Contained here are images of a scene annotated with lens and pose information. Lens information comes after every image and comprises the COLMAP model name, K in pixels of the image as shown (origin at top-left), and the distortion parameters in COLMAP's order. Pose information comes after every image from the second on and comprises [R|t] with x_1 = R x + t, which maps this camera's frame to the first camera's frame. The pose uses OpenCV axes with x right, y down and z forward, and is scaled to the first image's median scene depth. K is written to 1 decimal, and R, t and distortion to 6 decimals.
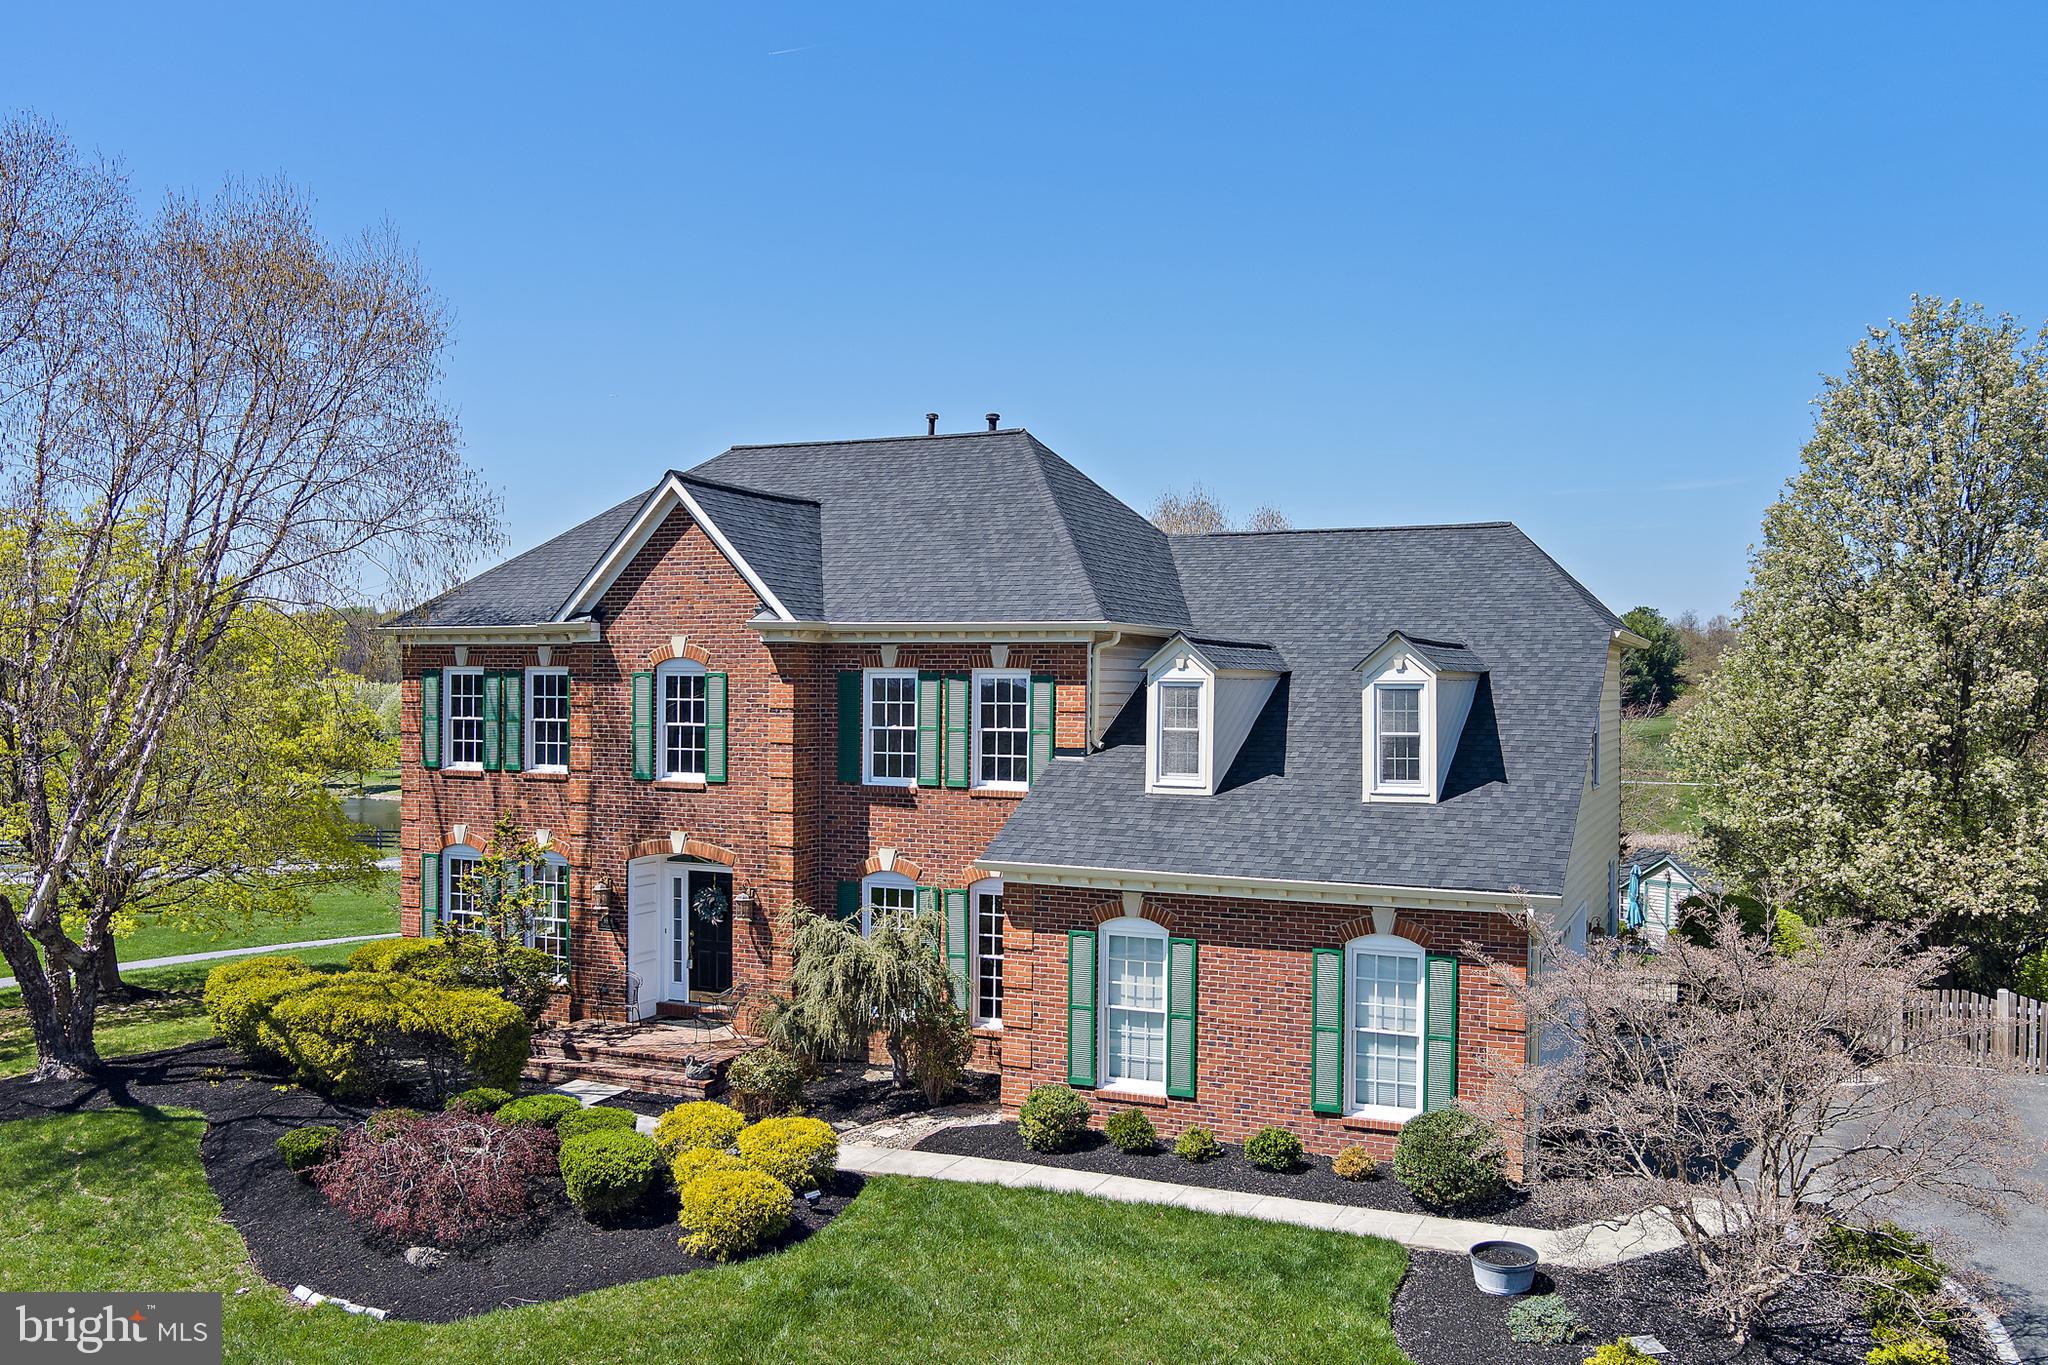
lens RADIAL K [[1709.5, 0, 1021.2], [0, 1709.5, 585.7], [0, 0, 1]] dist [-0.064300, -0.014445]
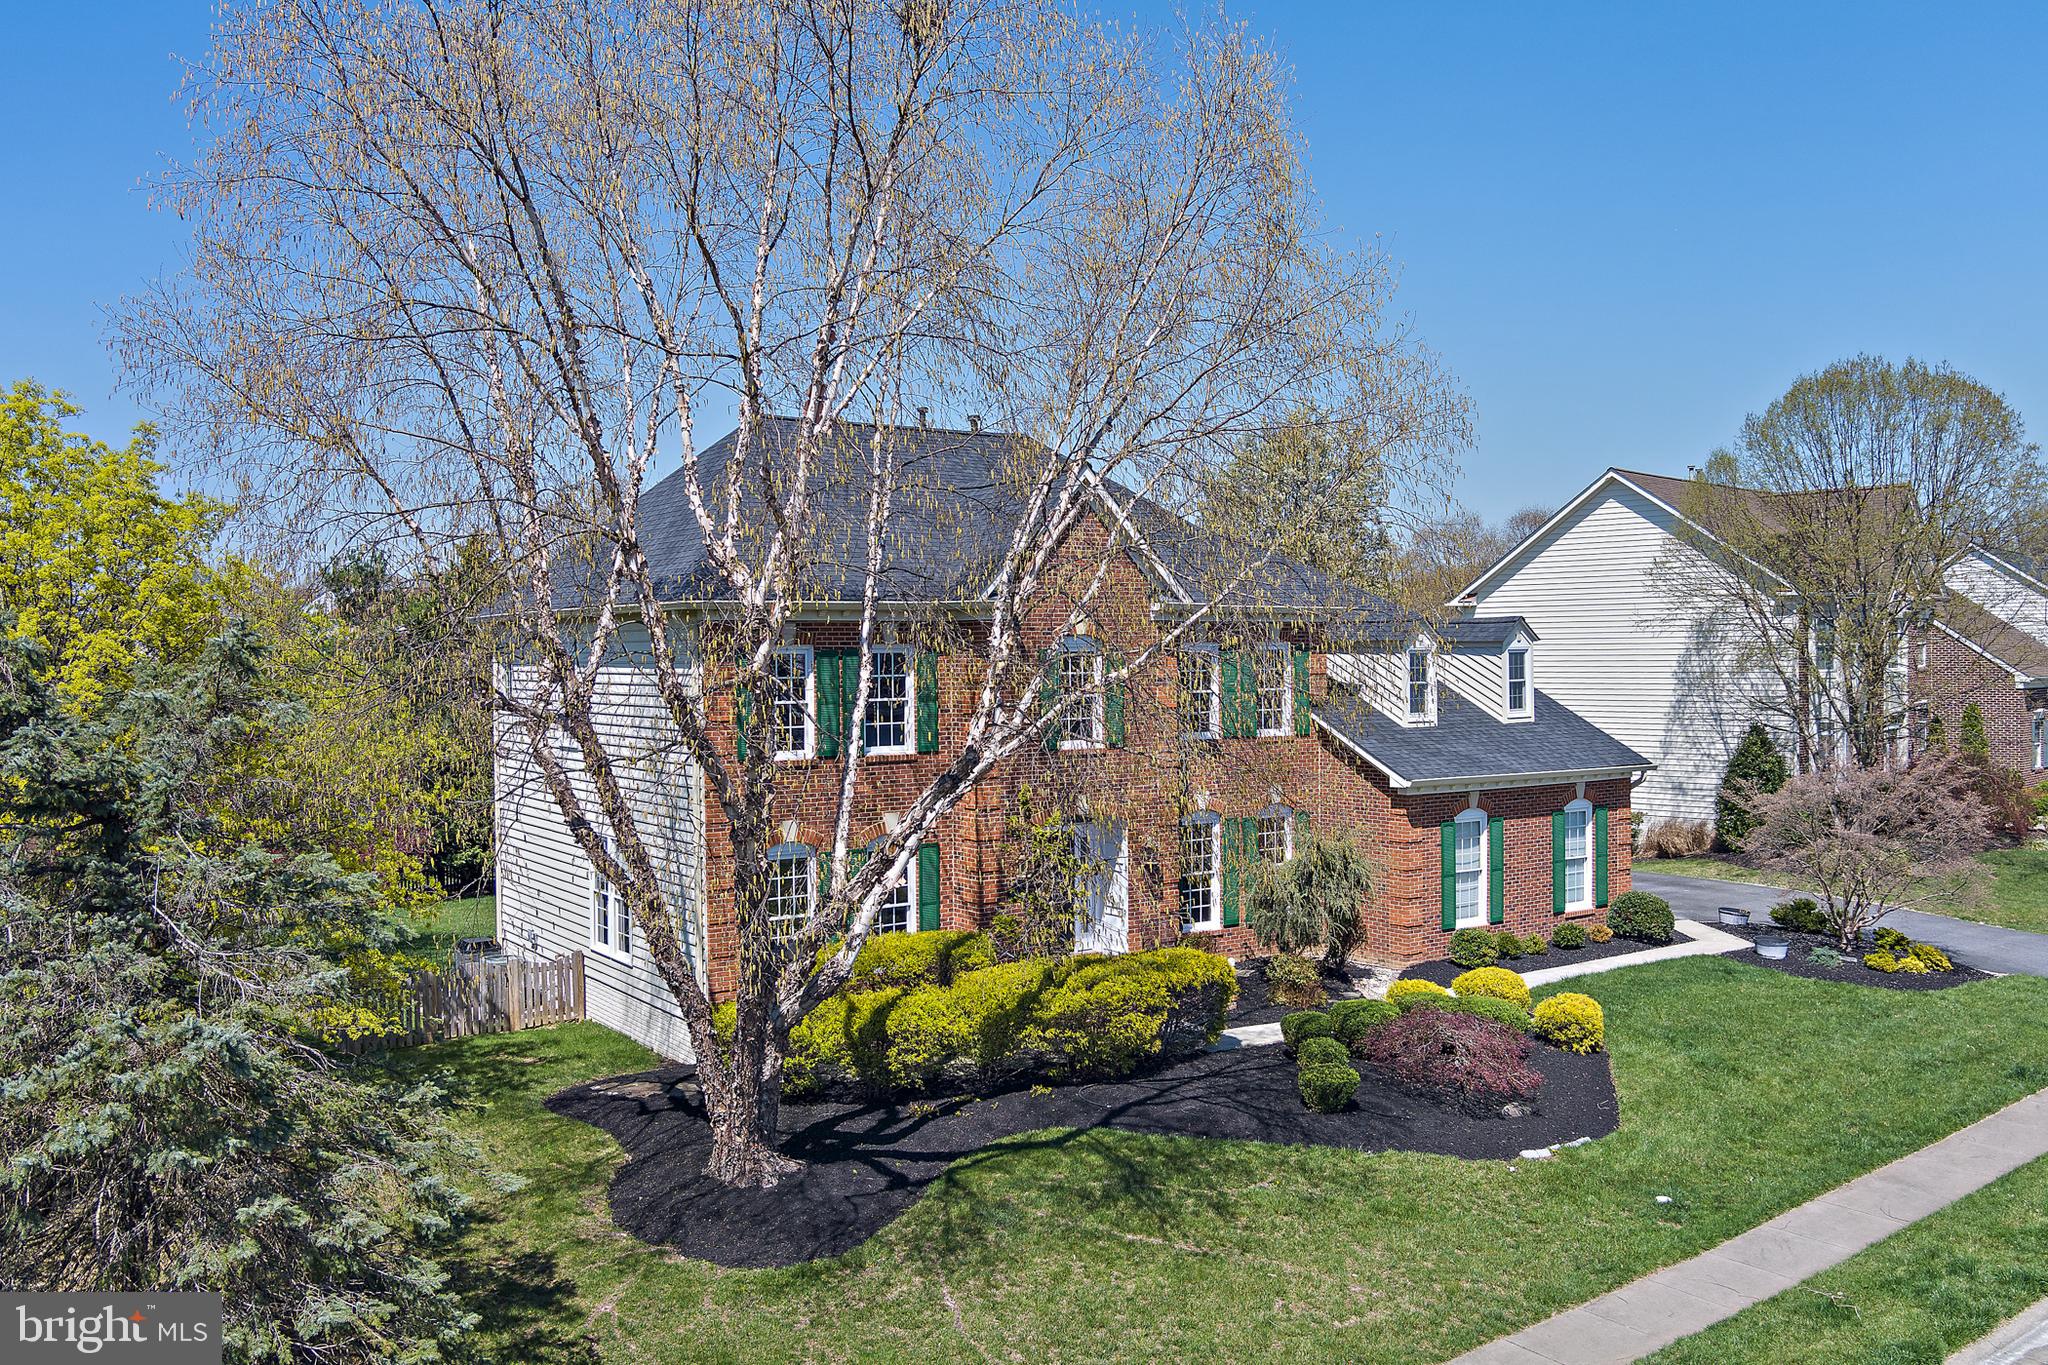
lens RADIAL K [[1709.5, 0, 1021.2], [0, 1709.5, 585.7], [0, 0, 1]] dist [-0.064300, -0.014445]
pose [[0.513715, 0.023008, 0.857653, -1.431523], [-0.037321, 0.999293, -0.004453, 0.021778], [-0.857149, -0.029721, 0.514210, 0.586601]]
